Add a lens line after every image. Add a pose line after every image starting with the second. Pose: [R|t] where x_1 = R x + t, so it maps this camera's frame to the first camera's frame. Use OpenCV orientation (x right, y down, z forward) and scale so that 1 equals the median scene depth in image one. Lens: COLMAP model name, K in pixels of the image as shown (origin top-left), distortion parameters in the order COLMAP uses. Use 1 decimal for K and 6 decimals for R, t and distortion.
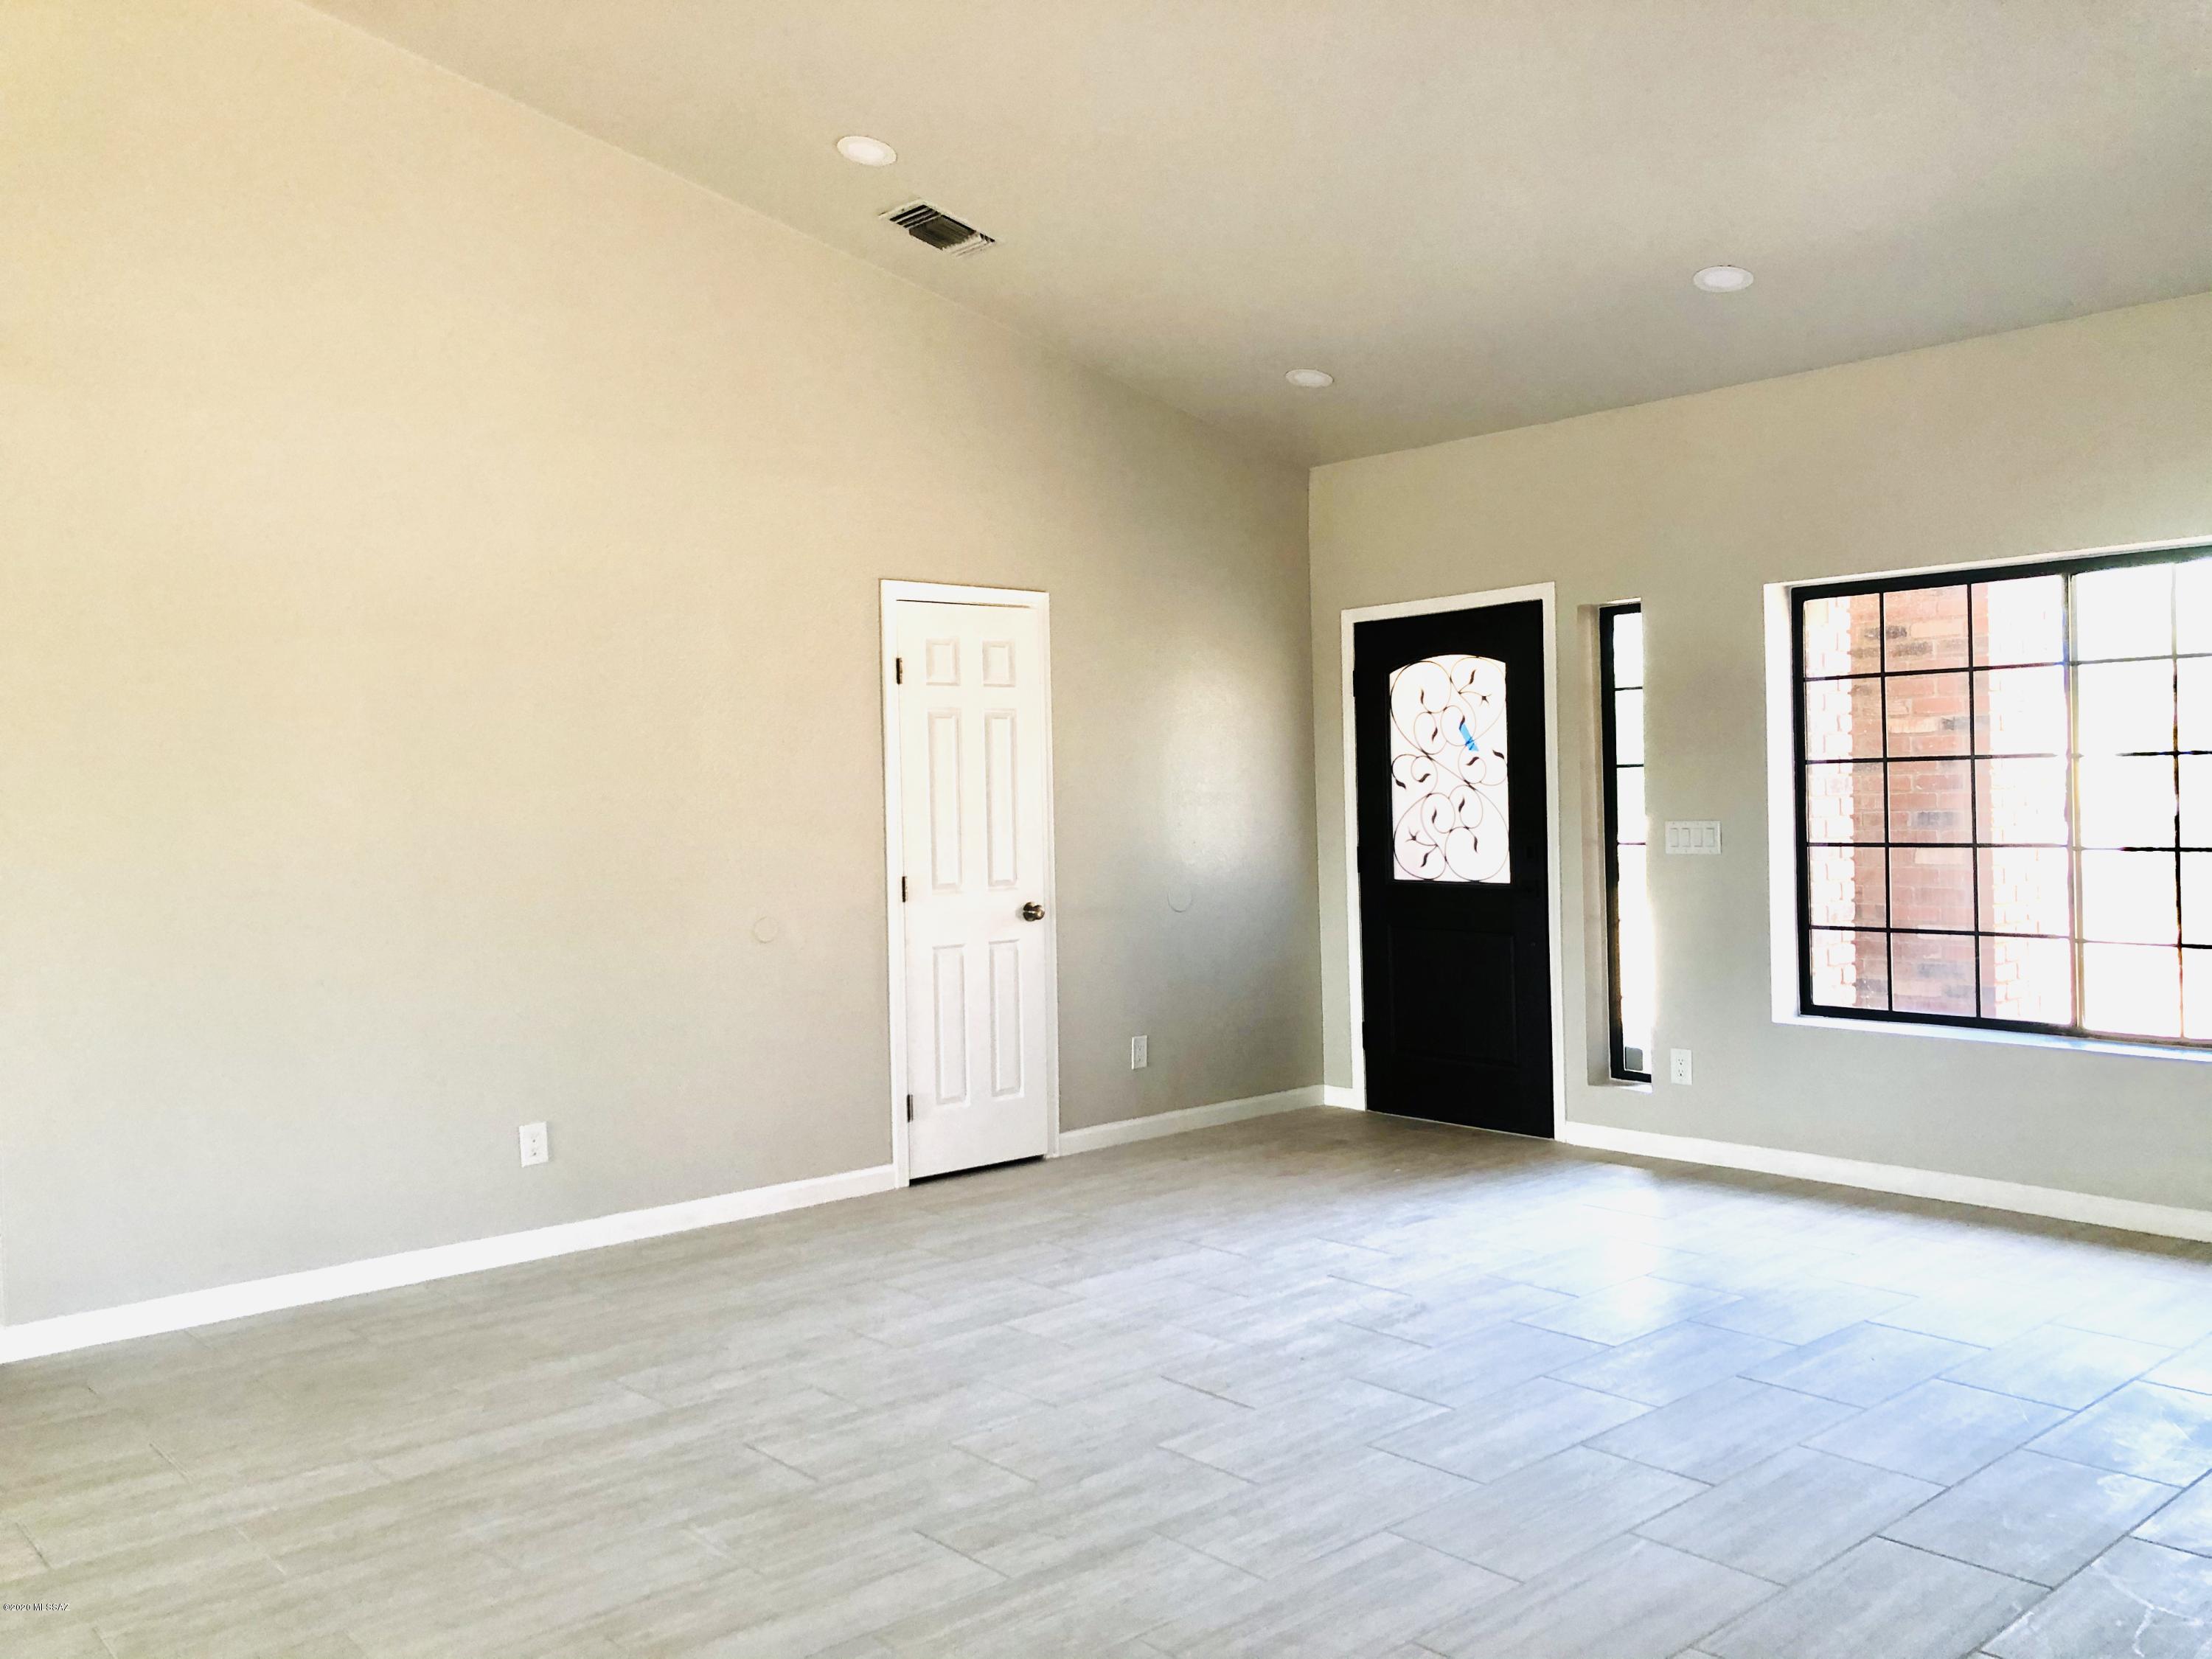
lens RADIAL K [[1806.9, 0, 1106.0], [0, 1806.9, 829.5], [0, 0, 1]] dist [0.054198, -0.066088]
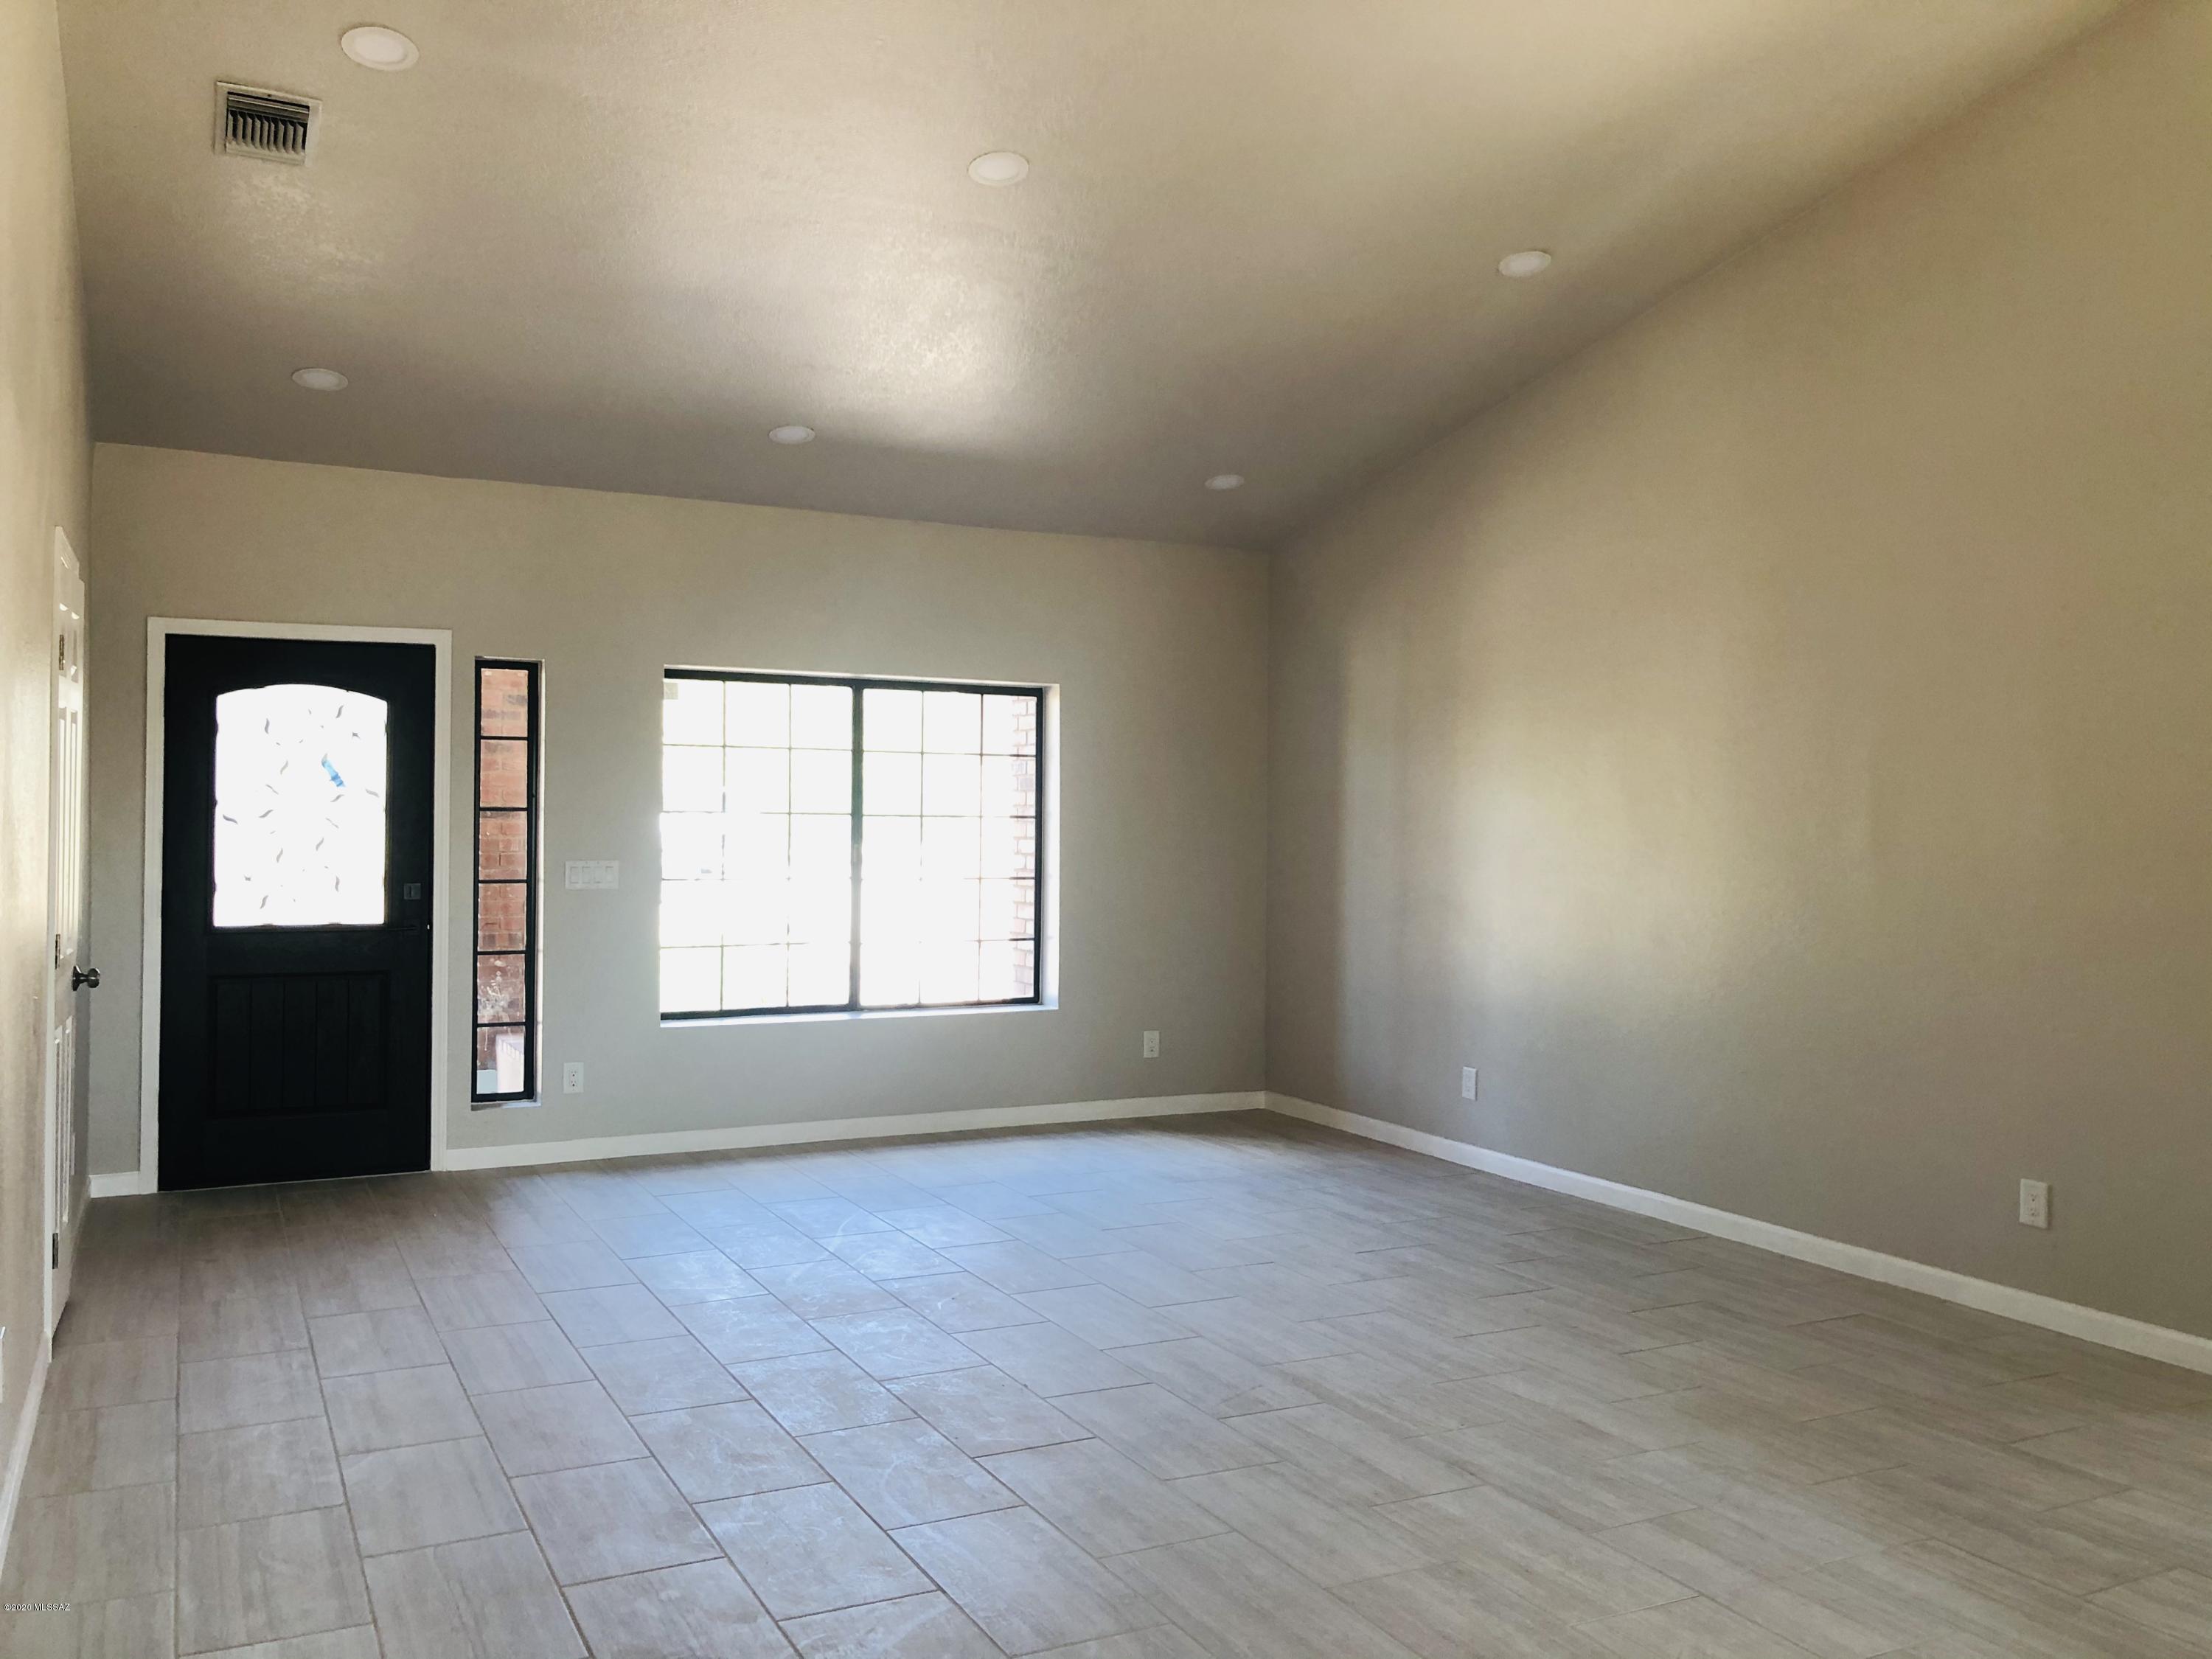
lens RADIAL K [[1806.9, 0, 1106.0], [0, 1806.9, 829.5], [0, 0, 1]] dist [0.054198, -0.066088]
pose [[0.254358, 0.019706, 0.966909, -0.654270], [0.005915, 0.999742, -0.021931, 0.002777], [-0.967092, 0.011297, 0.254176, 0.367060]]
